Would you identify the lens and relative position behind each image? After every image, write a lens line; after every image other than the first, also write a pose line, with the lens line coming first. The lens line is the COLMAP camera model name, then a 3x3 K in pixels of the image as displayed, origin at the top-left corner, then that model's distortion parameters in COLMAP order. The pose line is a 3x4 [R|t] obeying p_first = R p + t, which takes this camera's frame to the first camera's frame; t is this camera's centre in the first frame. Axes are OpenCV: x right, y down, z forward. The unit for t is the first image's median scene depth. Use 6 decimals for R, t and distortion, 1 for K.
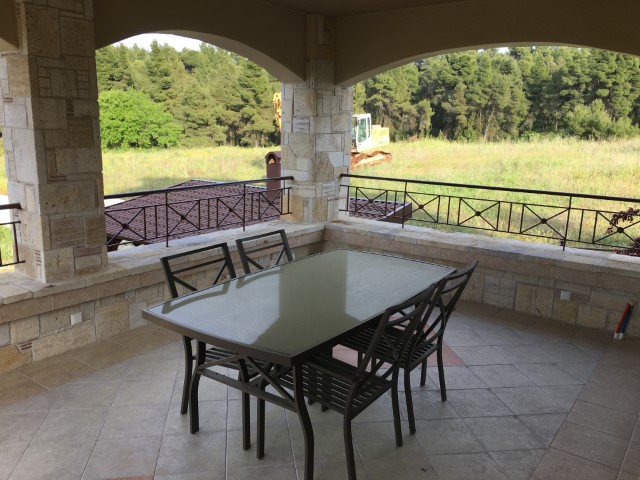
lens RADIAL K [[536.6, 0, 316.6], [0, 536.6, 232.2], [0, 0, 1]] dist [0.080256, -0.117144]
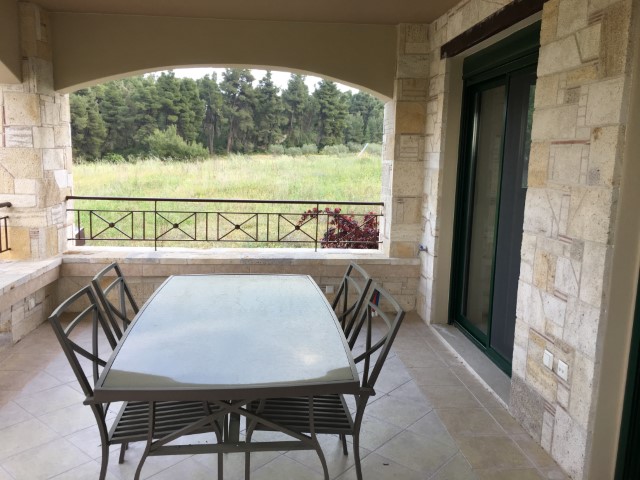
lens RADIAL K [[536.6, 0, 316.6], [0, 536.6, 232.2], [0, 0, 1]] dist [0.080256, -0.117144]
pose [[0.747351, -0.096938, 0.657320, -0.238825], [0.122458, 0.992448, 0.007131, -0.012016], [-0.653047, 0.075164, 0.753578, 0.118930]]
